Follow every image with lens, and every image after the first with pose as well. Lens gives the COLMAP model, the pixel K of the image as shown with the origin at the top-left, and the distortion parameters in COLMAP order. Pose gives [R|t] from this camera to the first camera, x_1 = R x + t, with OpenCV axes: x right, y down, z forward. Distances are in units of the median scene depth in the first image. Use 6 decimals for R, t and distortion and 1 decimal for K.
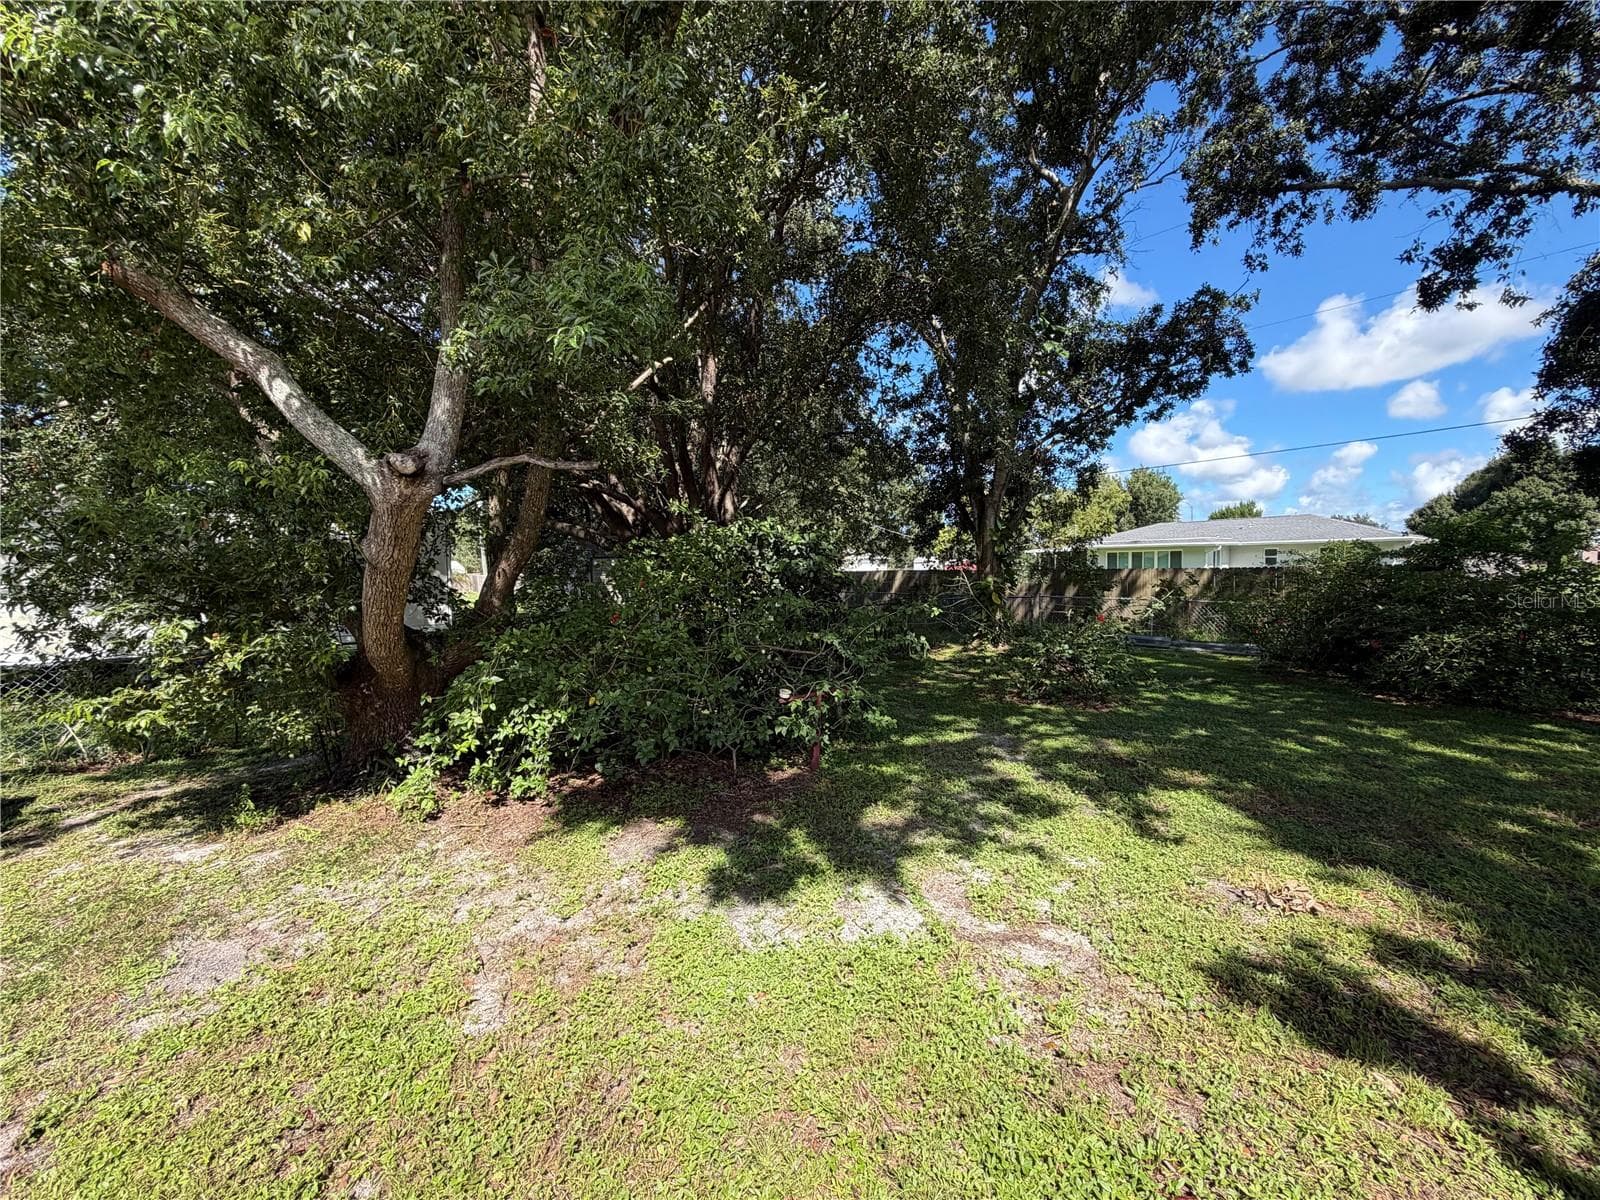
lens RADIAL K [[633.6, 0, 796.5], [0, 633.6, 598.6], [0, 0, 1]] dist [-0.001732, 0.000221]
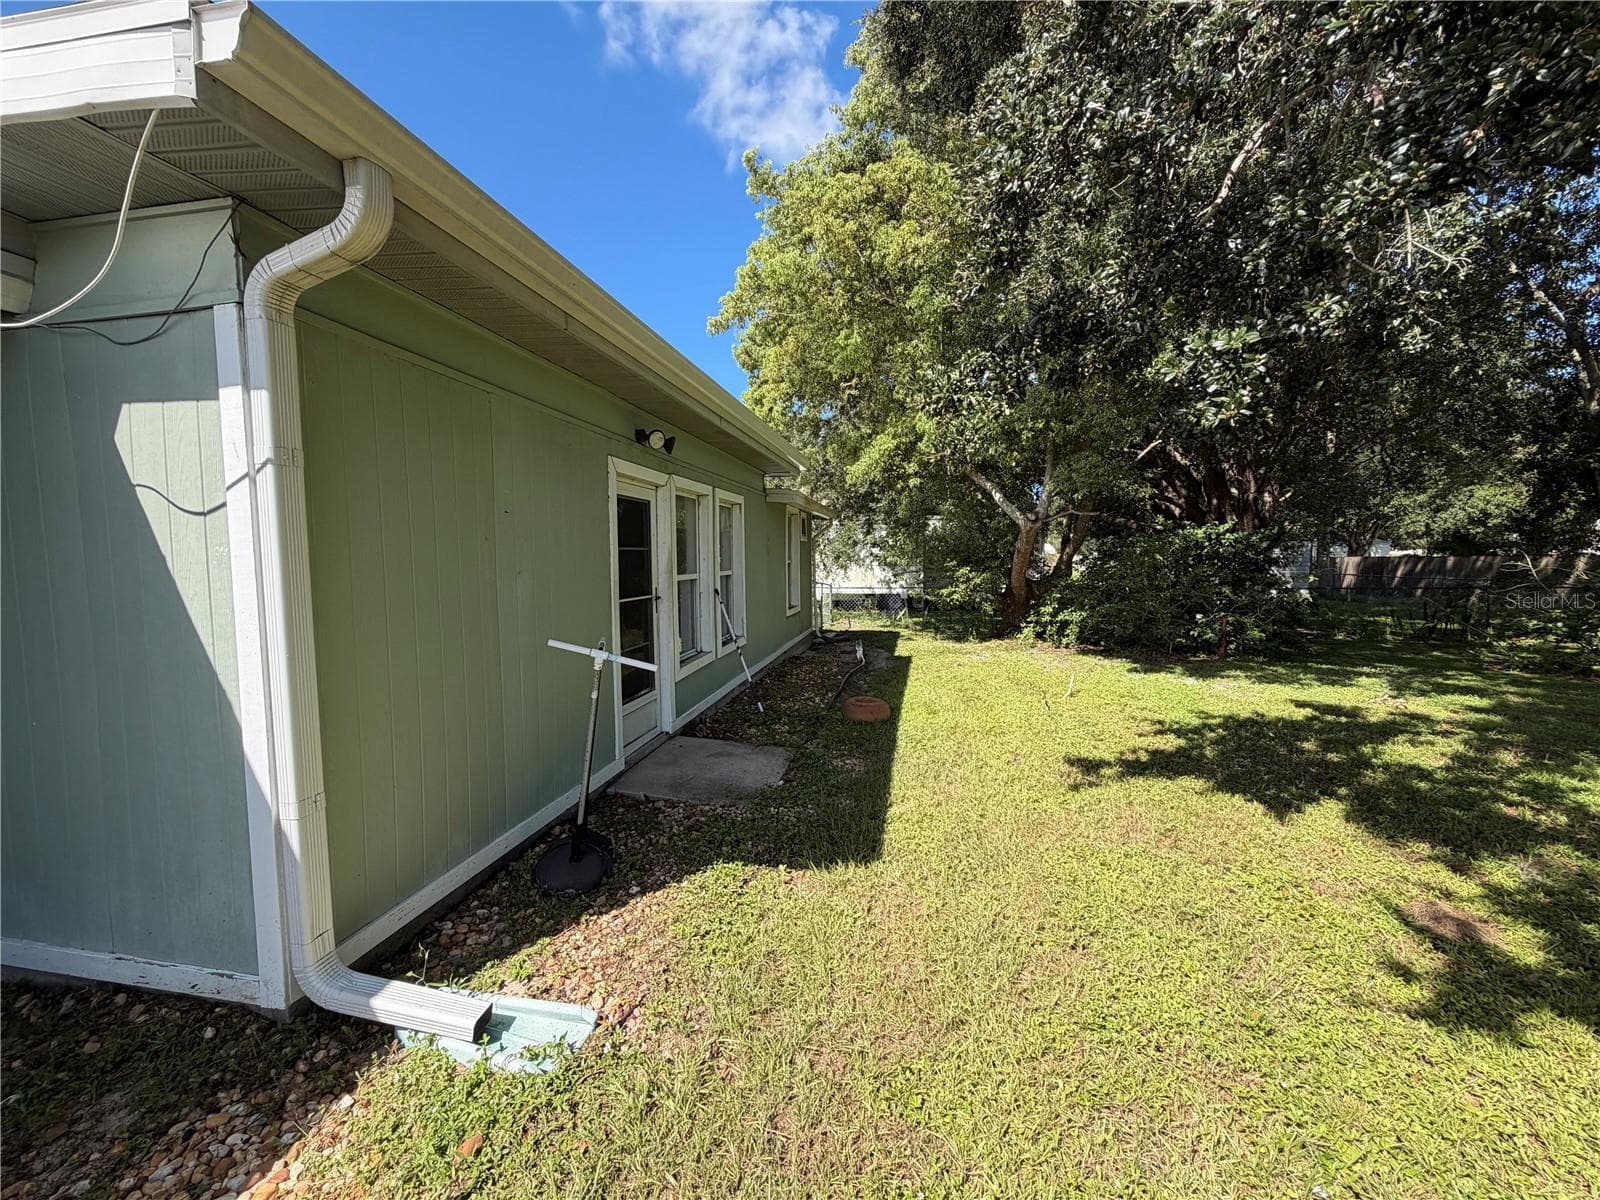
lens RADIAL K [[633.6, 0, 796.5], [0, 633.6, 598.6], [0, 0, 1]] dist [-0.001732, 0.000221]
pose [[0.643892, 0.064767, -0.762370, 0.256204], [-0.040422, 0.997899, 0.050636, 0.017296], [0.764048, -0.001787, 0.645157, -0.469722]]
